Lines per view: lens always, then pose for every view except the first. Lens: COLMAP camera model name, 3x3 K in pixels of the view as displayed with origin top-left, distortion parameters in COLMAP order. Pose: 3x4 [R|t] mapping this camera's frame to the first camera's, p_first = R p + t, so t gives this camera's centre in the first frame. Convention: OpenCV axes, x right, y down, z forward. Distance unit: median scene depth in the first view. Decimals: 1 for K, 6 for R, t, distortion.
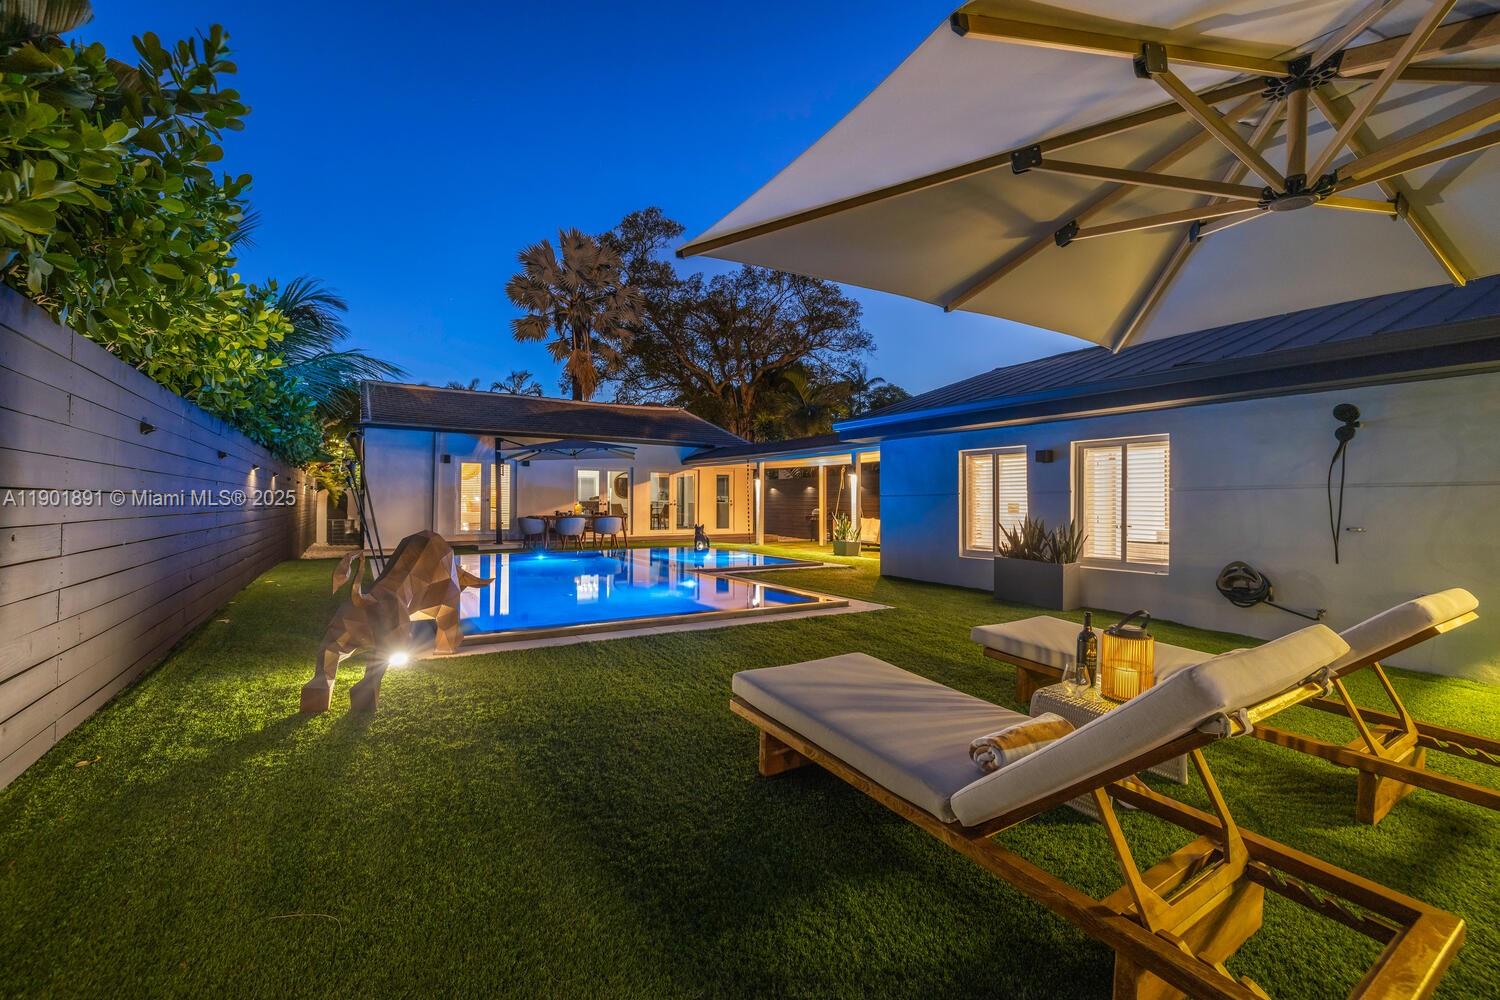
lens RADIAL K [[642.2, 0, 750.0], [0, 642.2, 500.0], [0, 0, 1]] dist [-0.000067, 0.000085]
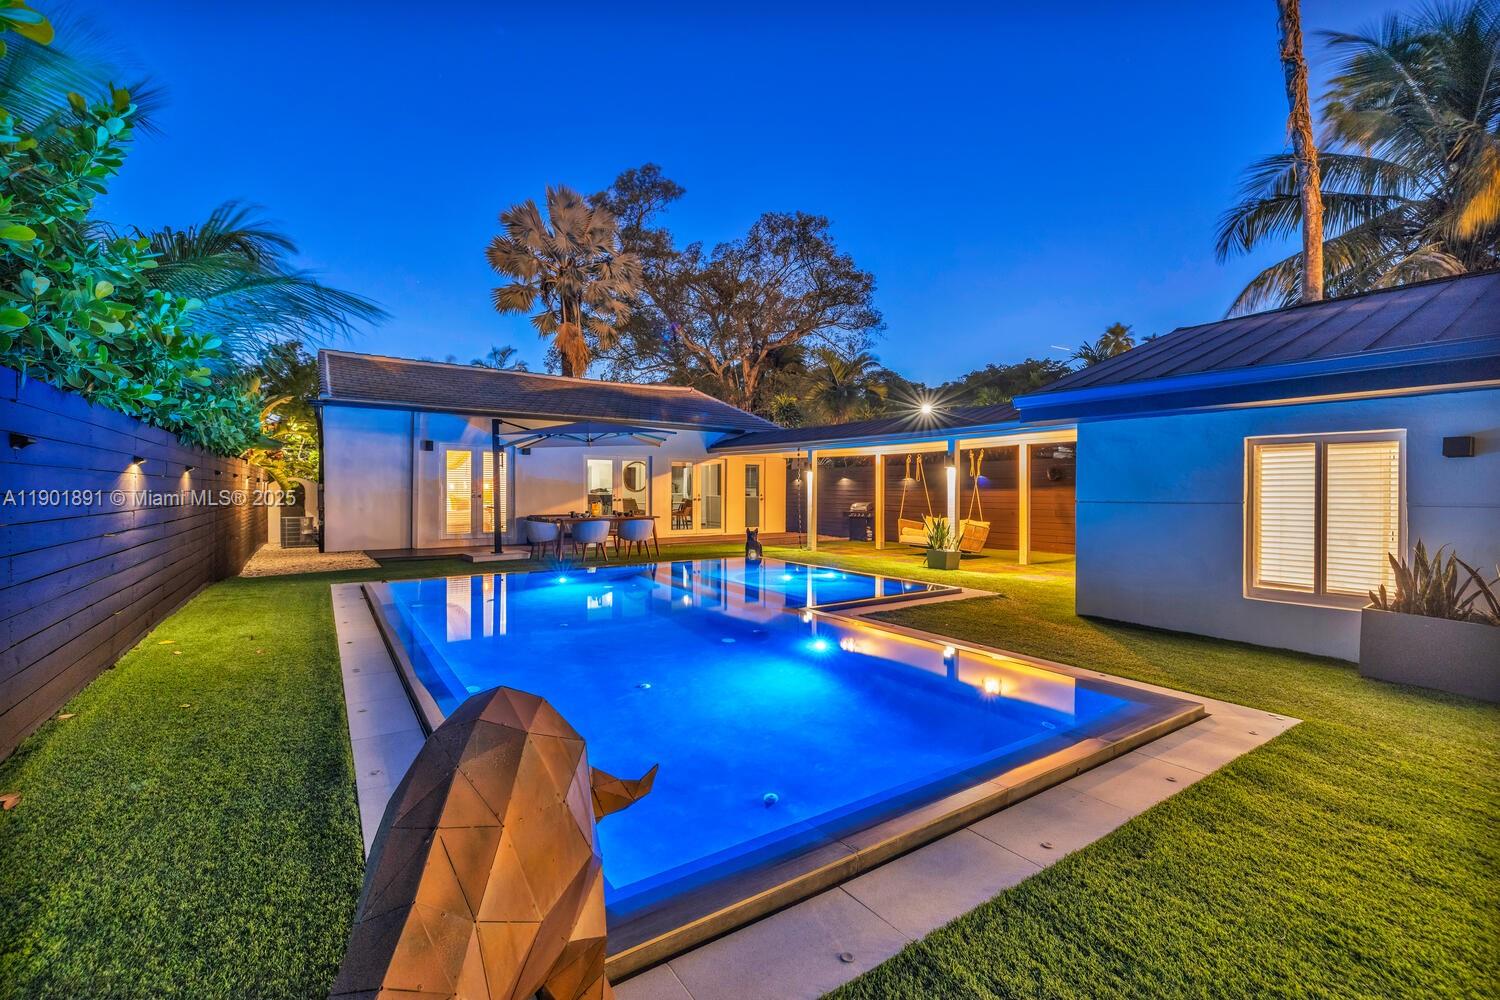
lens RADIAL K [[641.3, 0, 750.0], [0, 641.3, 500.0], [0, 0, 1]] dist [-0.000199, -0.000161]
pose [[0.999098, -0.000836, 0.042460, -0.054975], [-0.000070, 0.999773, 0.021321, -0.006736], [-0.042468, -0.021305, 0.998871, 0.094339]]
